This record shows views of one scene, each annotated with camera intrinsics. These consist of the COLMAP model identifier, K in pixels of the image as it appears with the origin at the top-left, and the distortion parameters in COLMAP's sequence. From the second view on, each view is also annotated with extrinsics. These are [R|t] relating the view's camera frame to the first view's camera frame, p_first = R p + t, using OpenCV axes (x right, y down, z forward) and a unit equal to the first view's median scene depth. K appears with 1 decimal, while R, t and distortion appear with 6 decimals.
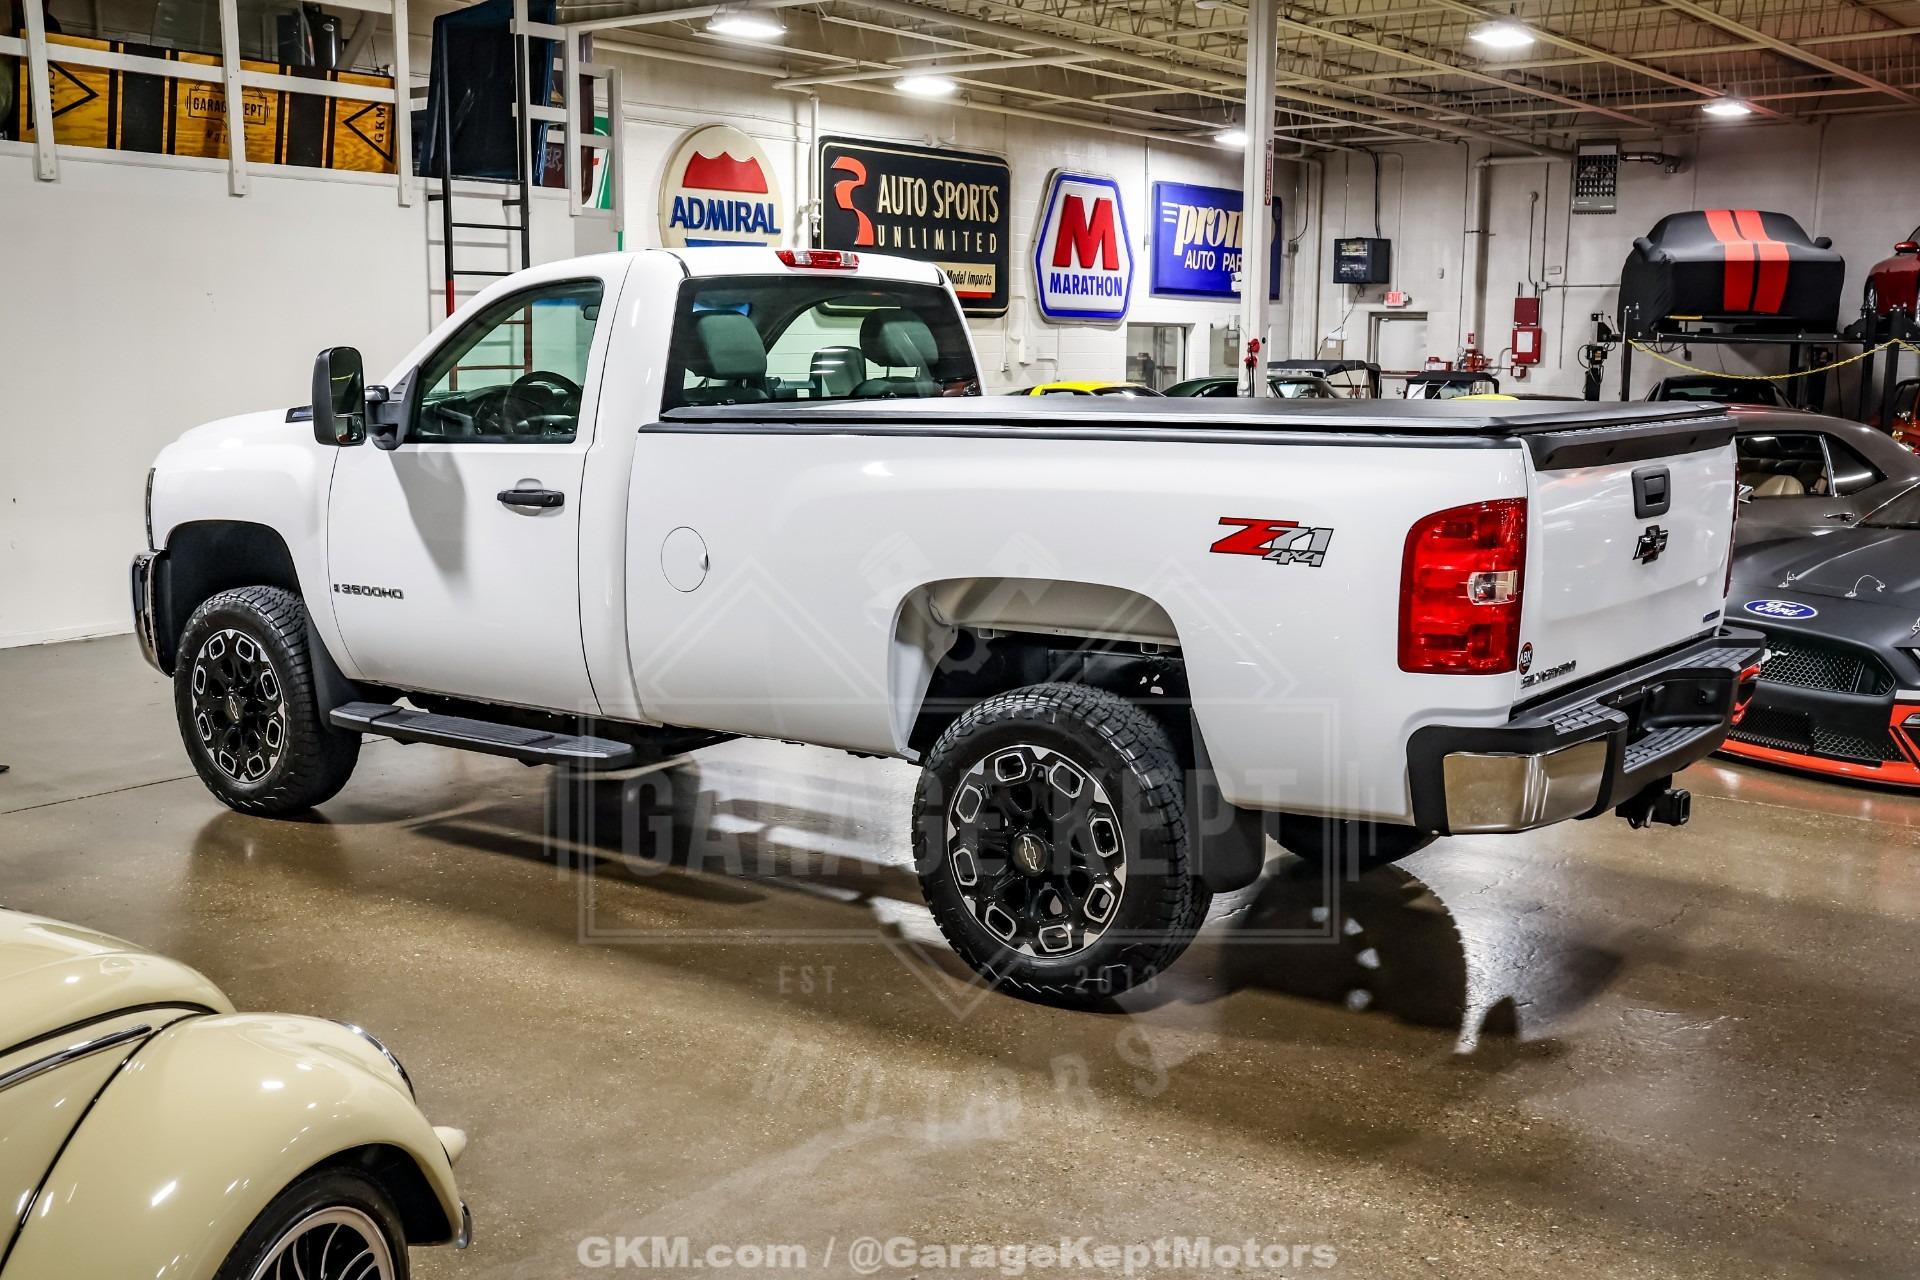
lens RADIAL K [[2015.8, 0, 958.1], [0, 2015.8, 642.0], [0, 0, 1]] dist [-0.076126, 0.240197]
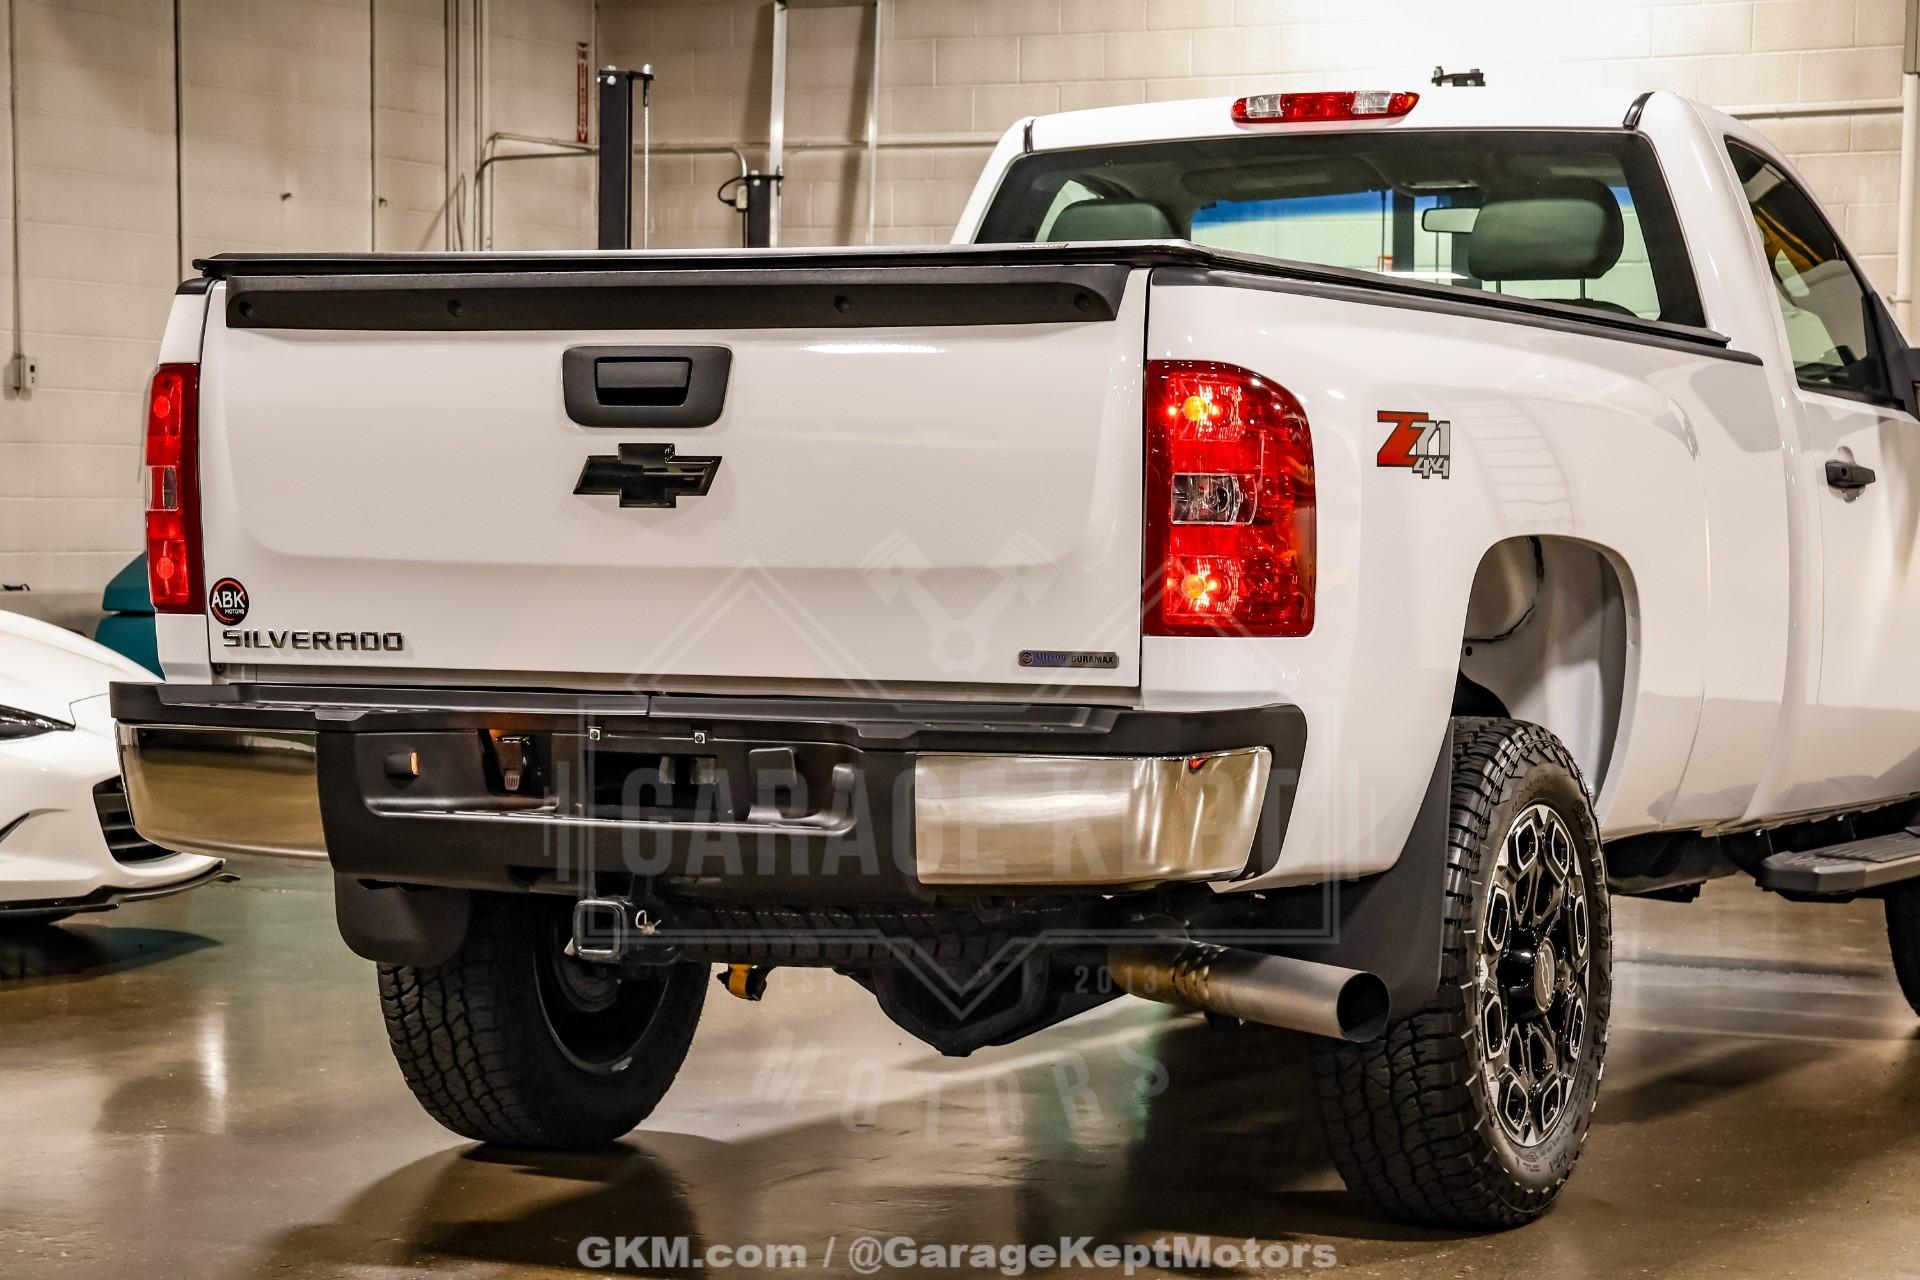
lens RADIAL K [[4601.5, 0, 960.5], [0, 4601.5, 639.7], [0, 0, 1]] dist [0.362533, 0.556712]
pose [[0.190960, 0.026946, -0.981228, 0.689015], [-0.153825, 0.988094, -0.002802, -0.004781], [0.969470, 0.151472, 0.192832, 0.342504]]
